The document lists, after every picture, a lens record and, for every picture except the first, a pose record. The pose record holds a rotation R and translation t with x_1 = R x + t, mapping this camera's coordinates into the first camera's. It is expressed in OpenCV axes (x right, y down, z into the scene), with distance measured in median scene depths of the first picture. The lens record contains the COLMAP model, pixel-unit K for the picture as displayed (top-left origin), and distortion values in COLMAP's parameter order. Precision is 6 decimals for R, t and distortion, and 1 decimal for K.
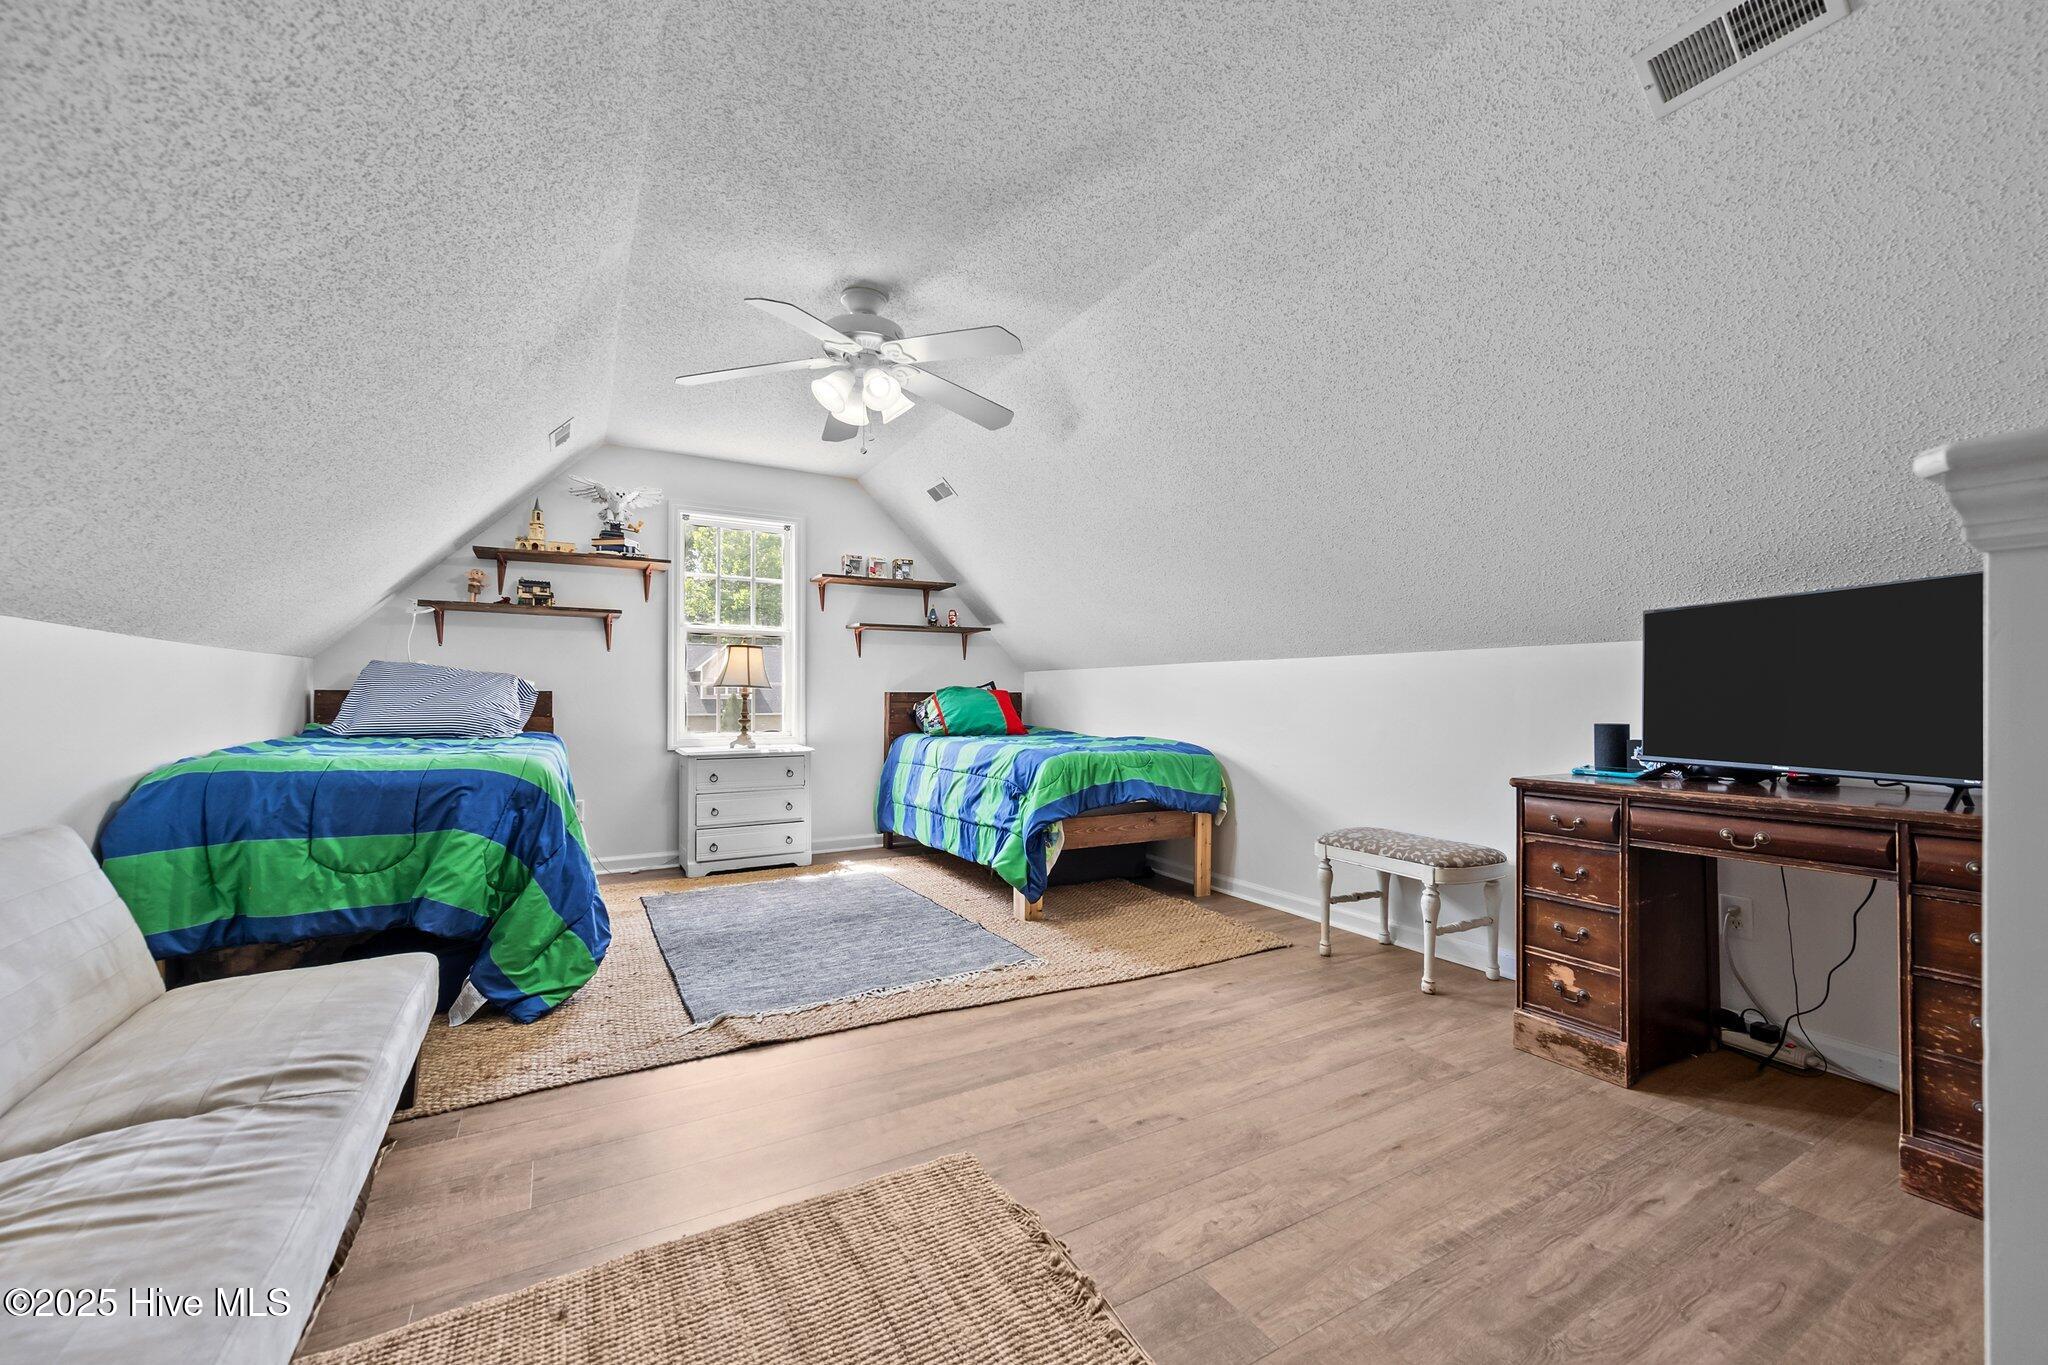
lens RADIAL K [[813.6, 0, 1035.4], [0, 813.6, 683.5], [0, 0, 1]] dist [-0.001028, 0.001240]
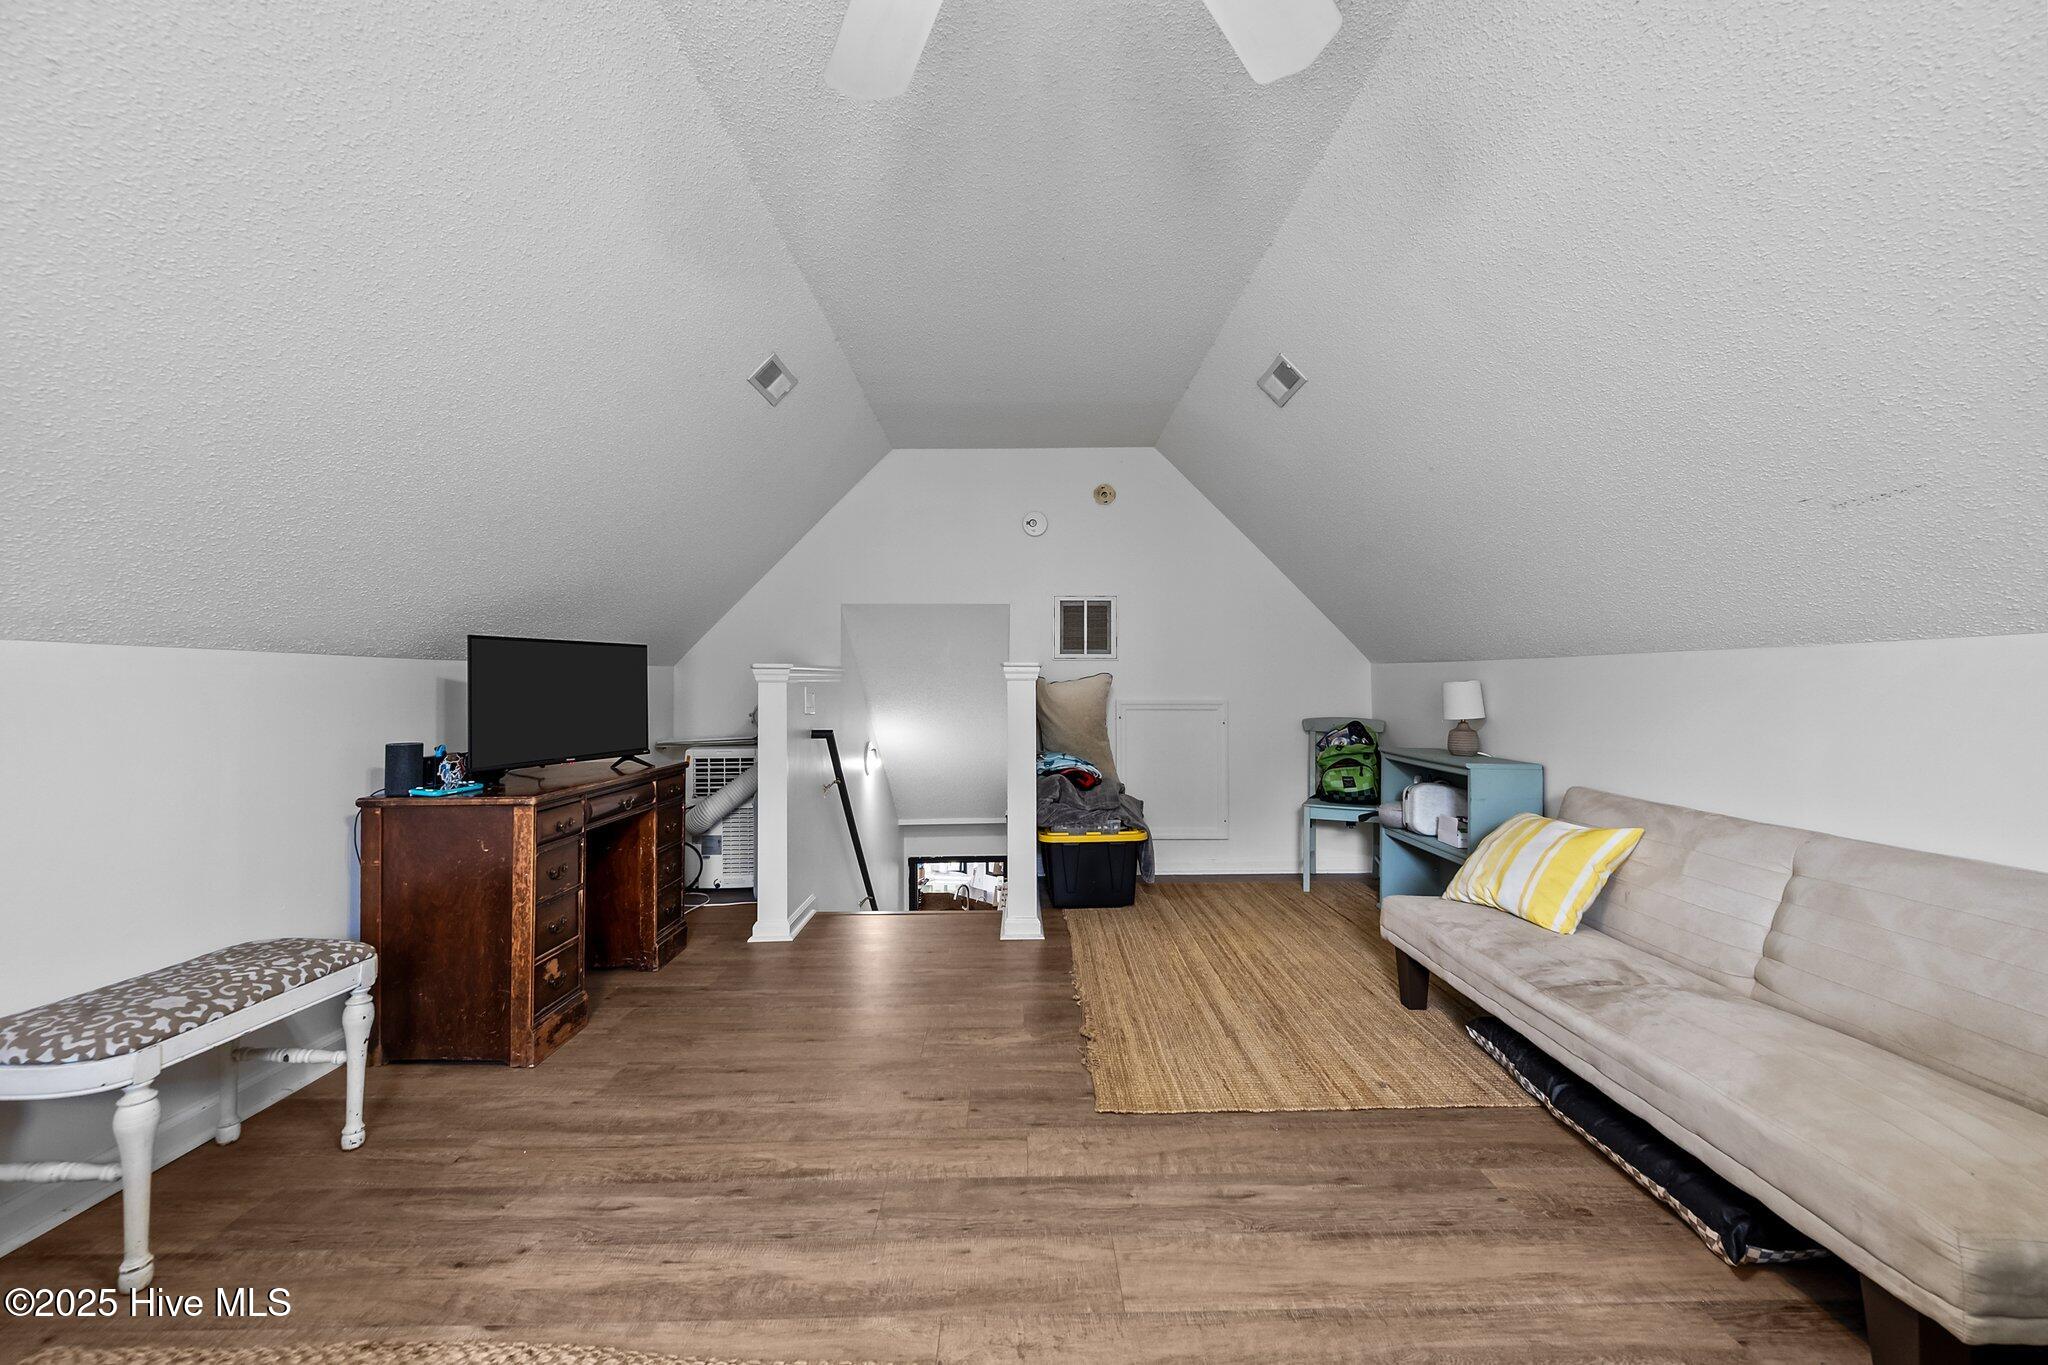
lens RADIAL K [[813.6, 0, 1036.7], [0, 813.6, 690.7], [0, 0, 1]] dist [-0.001028, 0.001240]
pose [[-0.871732, -0.000508, 0.489982, -0.440652], [-0.005501, 0.999947, -0.008750, -0.007667], [-0.489951, -0.010323, -0.871689, 1.591886]]
